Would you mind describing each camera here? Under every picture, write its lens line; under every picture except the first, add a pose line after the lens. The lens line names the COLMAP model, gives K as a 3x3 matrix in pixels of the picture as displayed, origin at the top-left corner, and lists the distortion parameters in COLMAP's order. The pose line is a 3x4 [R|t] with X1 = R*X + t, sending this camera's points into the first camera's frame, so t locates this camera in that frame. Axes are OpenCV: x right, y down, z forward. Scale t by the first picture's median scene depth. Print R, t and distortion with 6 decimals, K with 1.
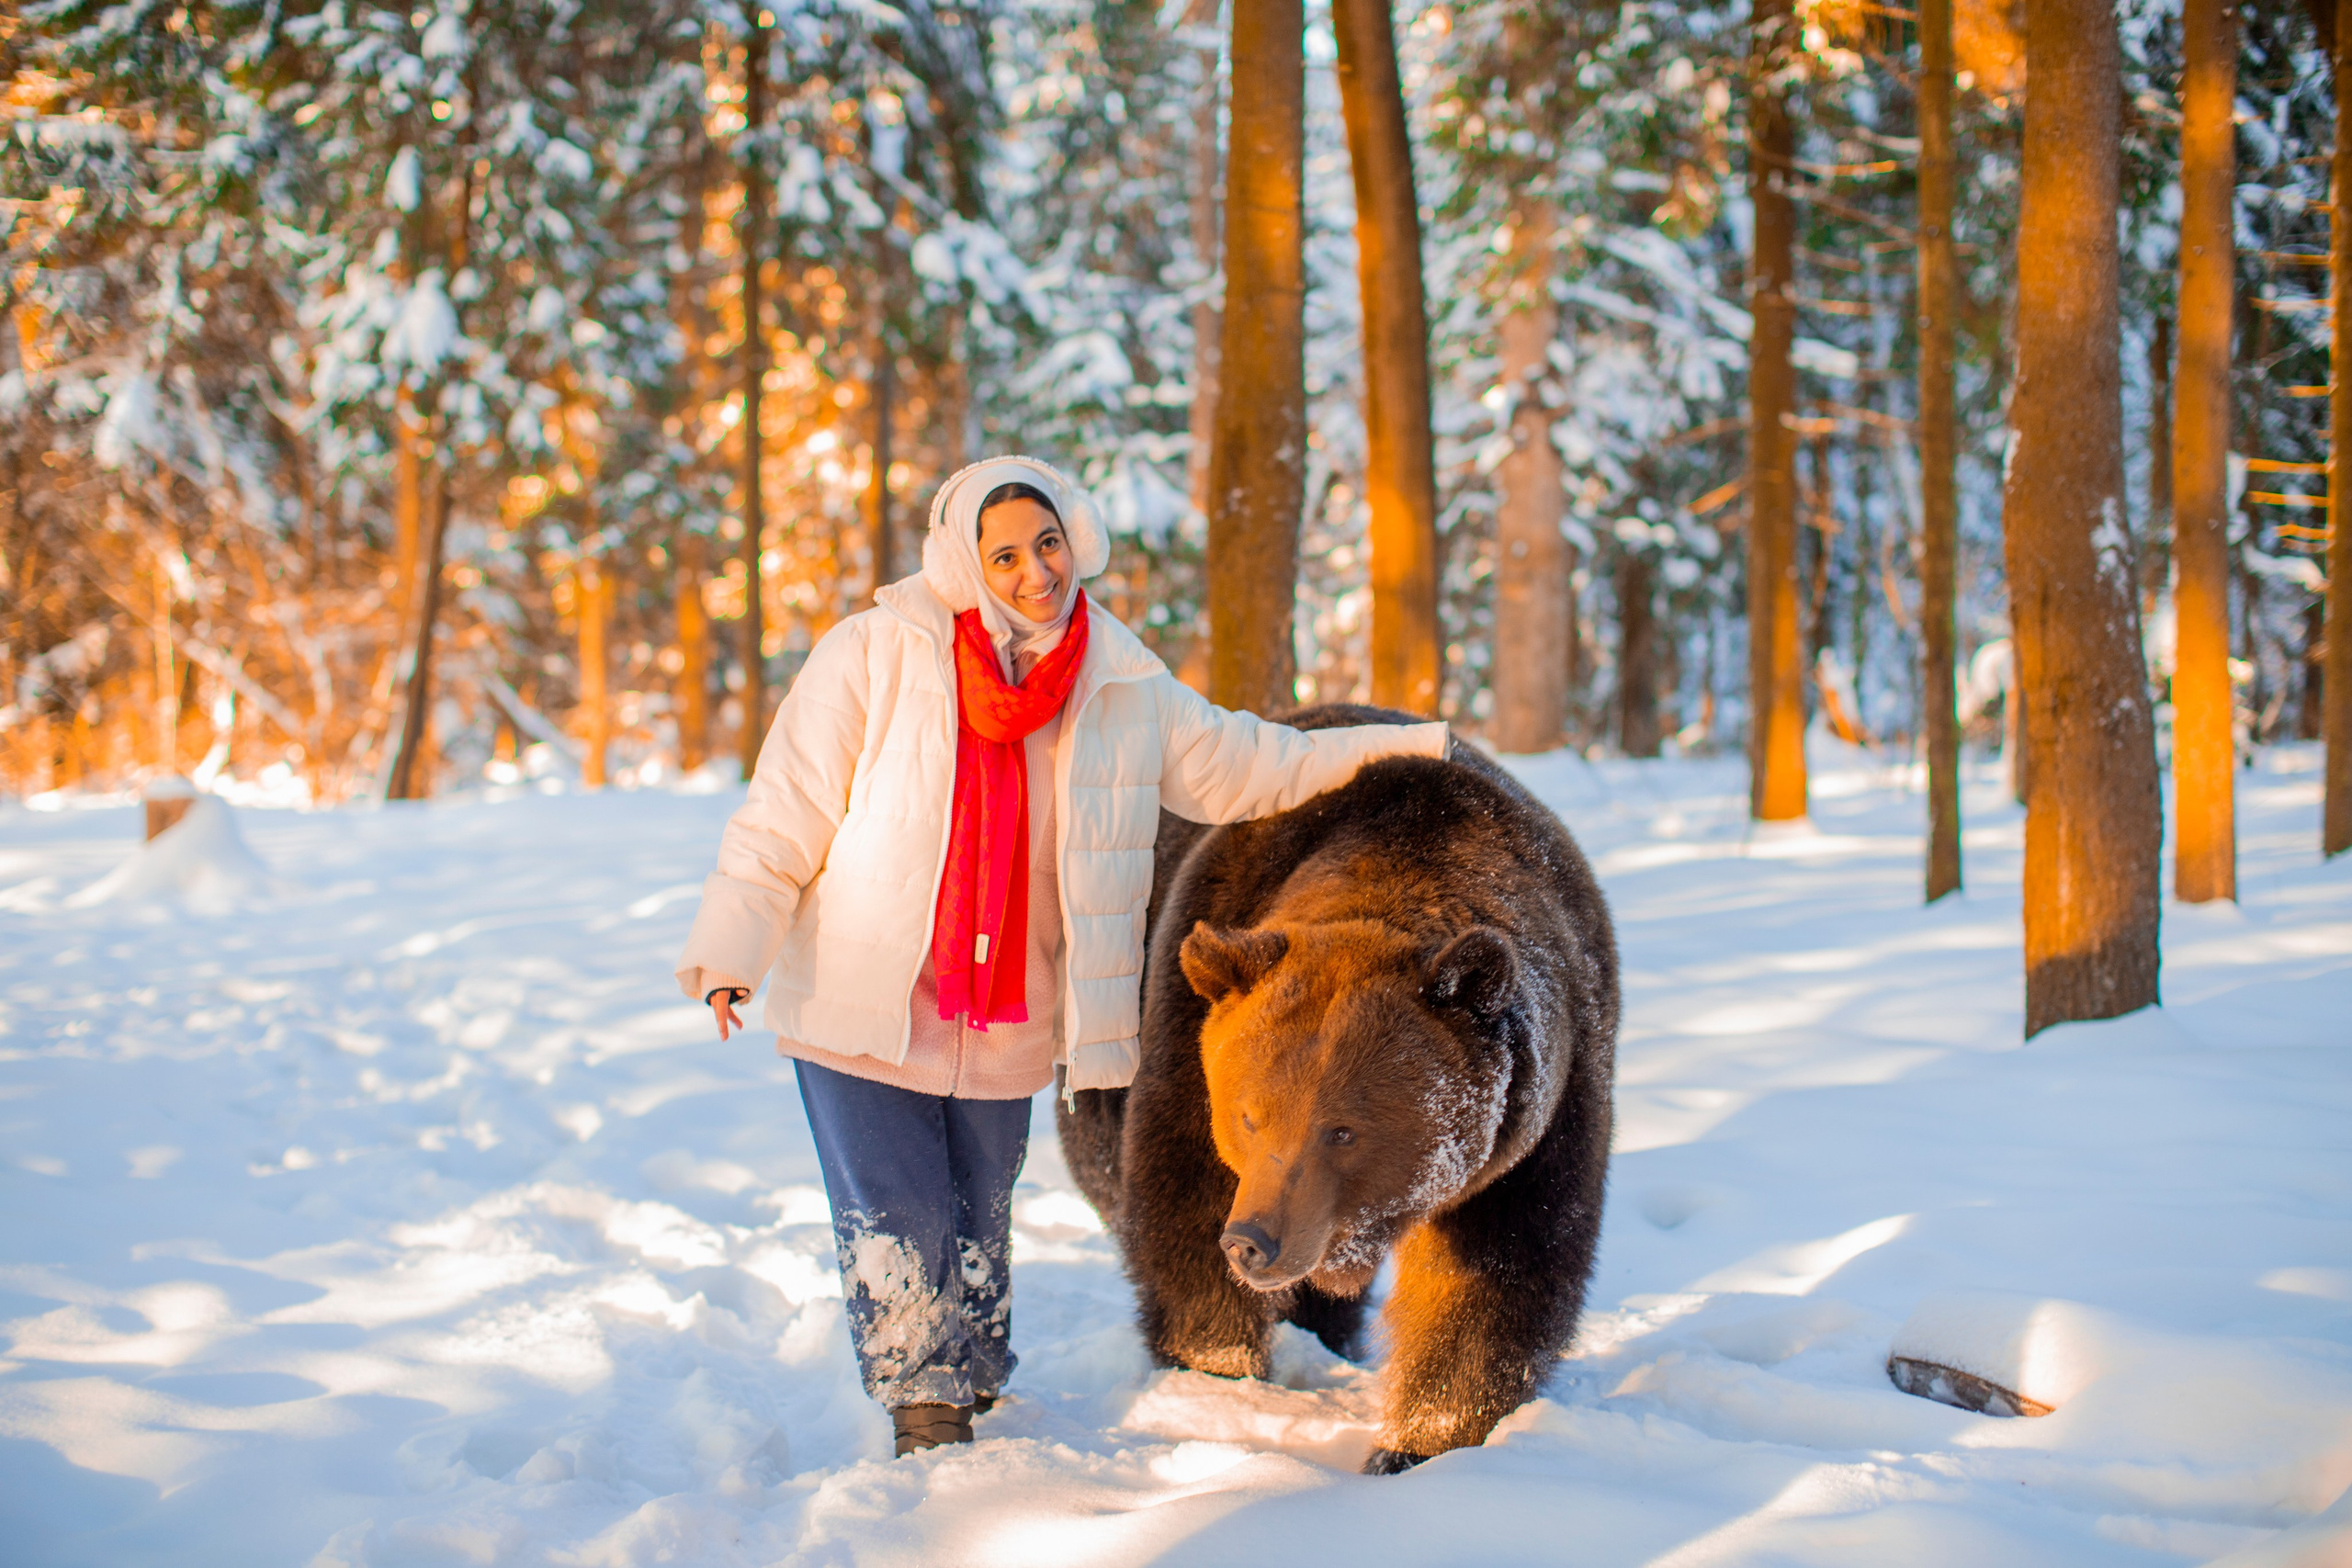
lens RADIAL K [[3465.0, 0, 1175.0], [0, 3465.0, 782.1], [0, 0, 1]] dist [-0.098899, 0.000000]
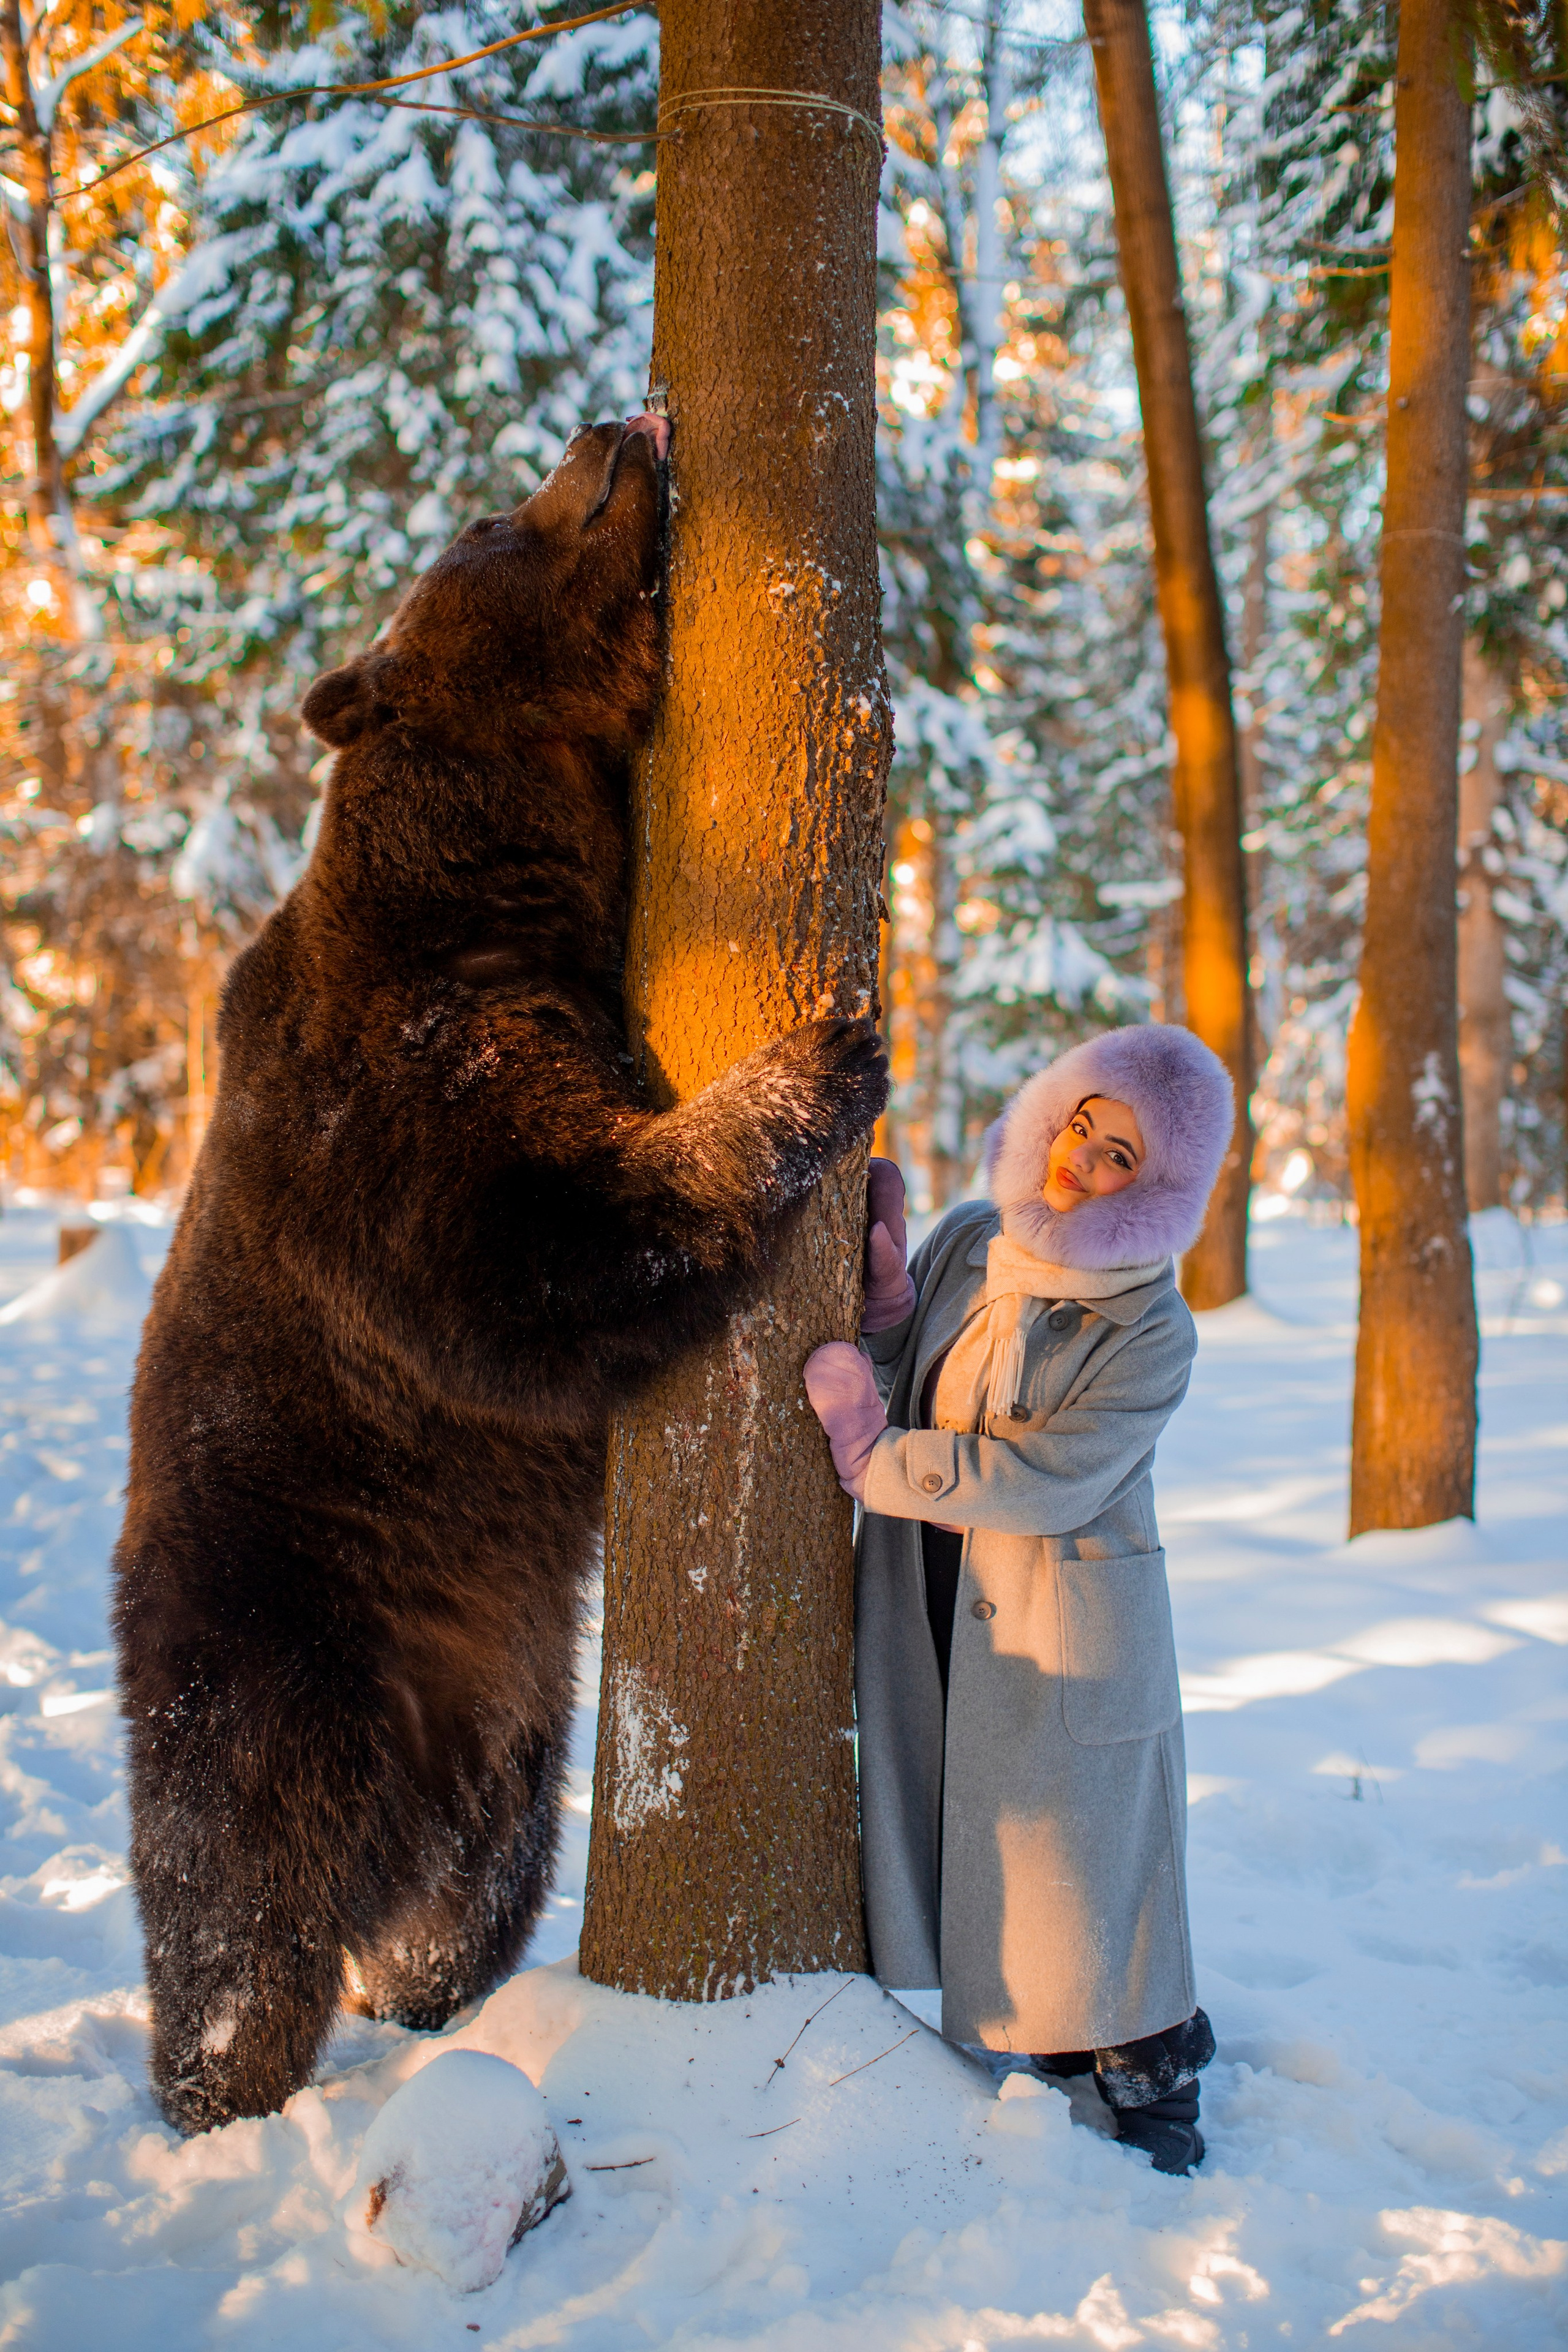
lens RADIAL K [[3465.4, 0, 785.0], [0, 3465.4, 1178.1], [0, 0, 1]] dist [-0.098899, 0.000000]
pose [[0.983387, 0.031184, -0.178822, 0.091841], [-0.031724, 0.999497, -0.000160, -0.012504], [0.178727, 0.005830, 0.983882, -0.039839]]
